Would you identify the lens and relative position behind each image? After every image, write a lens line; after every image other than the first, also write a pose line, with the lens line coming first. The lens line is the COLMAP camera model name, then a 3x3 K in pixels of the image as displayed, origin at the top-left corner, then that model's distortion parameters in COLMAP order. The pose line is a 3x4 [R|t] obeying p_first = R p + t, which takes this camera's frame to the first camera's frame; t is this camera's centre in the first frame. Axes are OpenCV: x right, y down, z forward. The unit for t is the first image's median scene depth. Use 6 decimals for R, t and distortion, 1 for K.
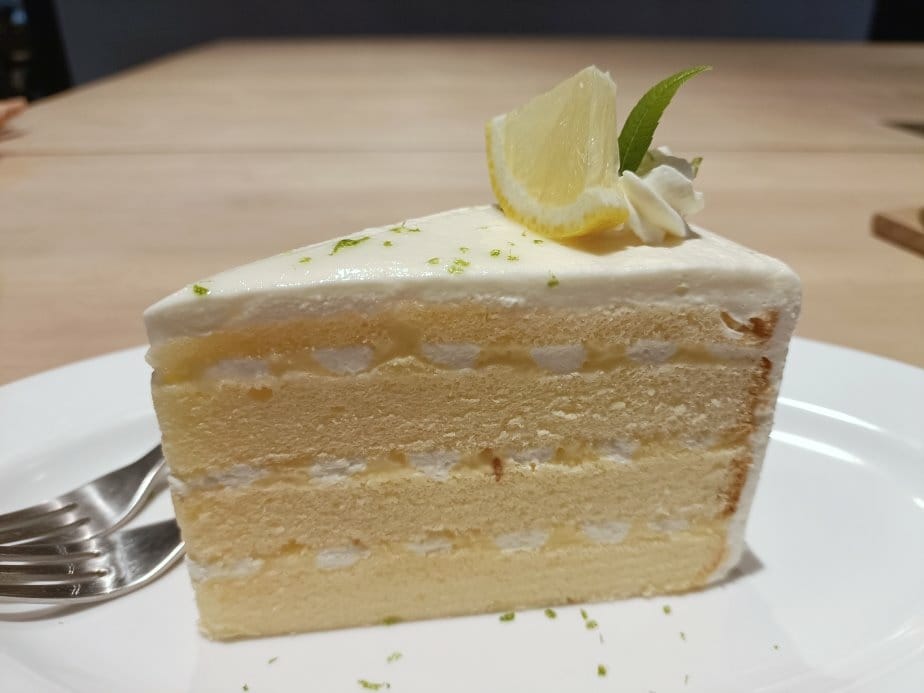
lens RADIAL K [[706.9, 0, 461.4], [0, 706.9, 349.6], [0, 0, 1]] dist [0.023273, -0.085077]
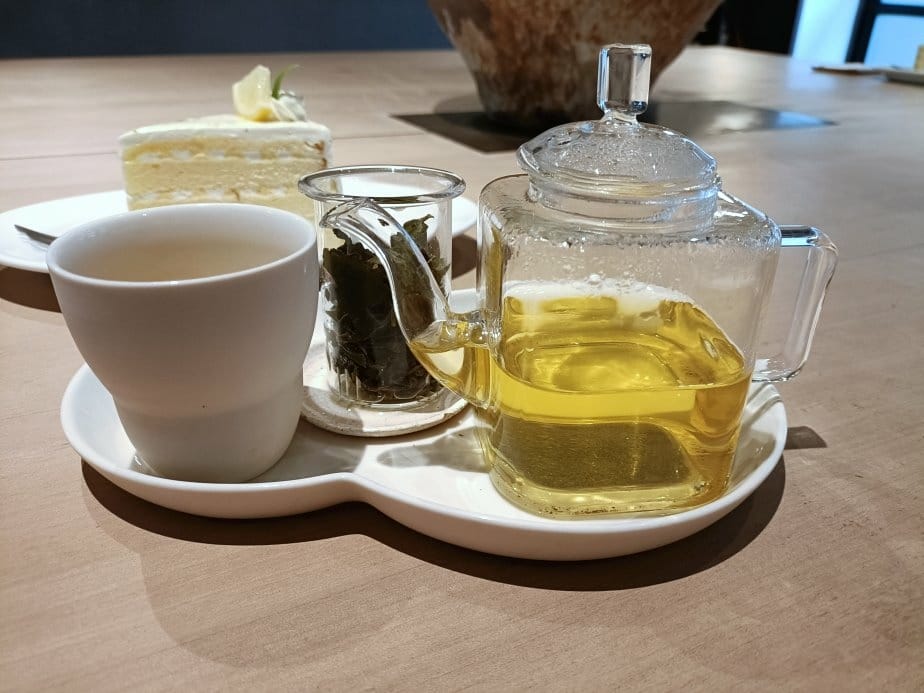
lens RADIAL K [[706.9, 0, 470.4], [0, 706.9, 351.6], [0, 0, 1]] dist [0.023273, -0.085077]
pose [[0.984708, -0.061417, 0.163030, 0.514042], [0.064697, 0.997794, -0.014880, 0.974153], [-0.161757, 0.025200, 0.986509, -2.221019]]
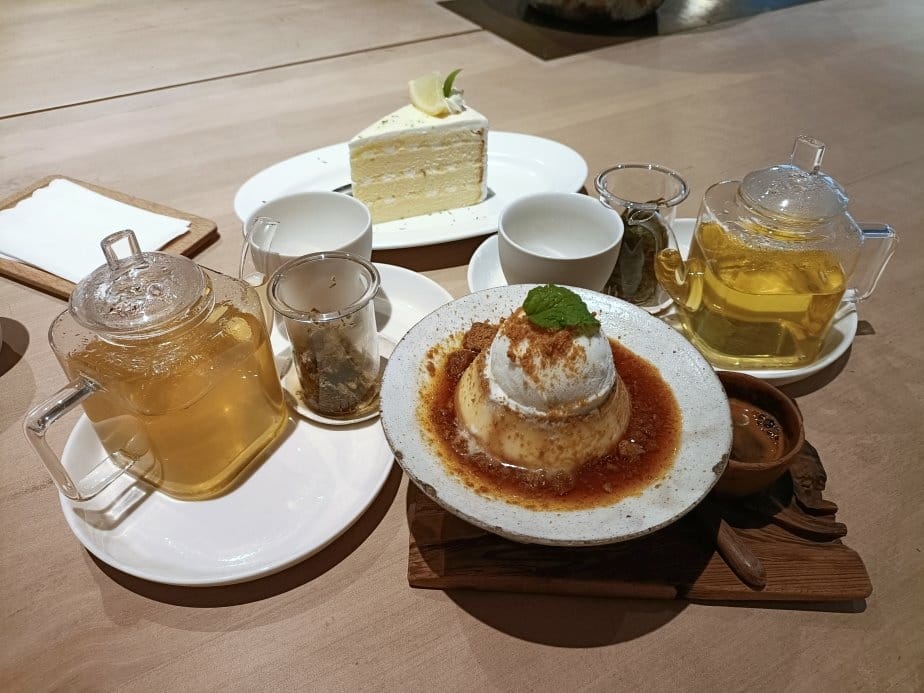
lens RADIAL K [[706.9, 0, 455.9], [0, 706.9, 363.6], [0, 0, 1]] dist [0.023273, -0.085077]
pose [[0.975266, -0.154560, 0.158013, -0.627946], [0.108945, 0.958133, 0.264786, 0.160019], [-0.192323, -0.241022, 0.951273, -3.441879]]
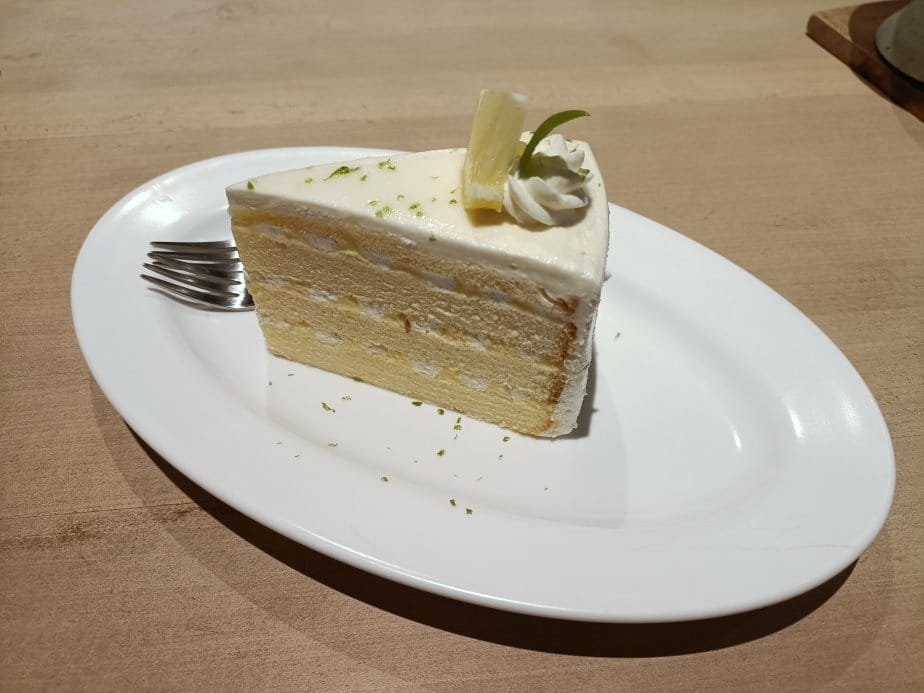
lens RADIAL K [[706.9, 0, 490.8], [0, 706.9, 335.2], [0, 0, 1]] dist [0.023273, -0.085077]
pose [[0.881246, 0.359035, -0.307408, 0.755712], [-0.224101, 0.890015, 0.397055, -0.523598], [0.416155, -0.281013, 0.864782, -0.364175]]
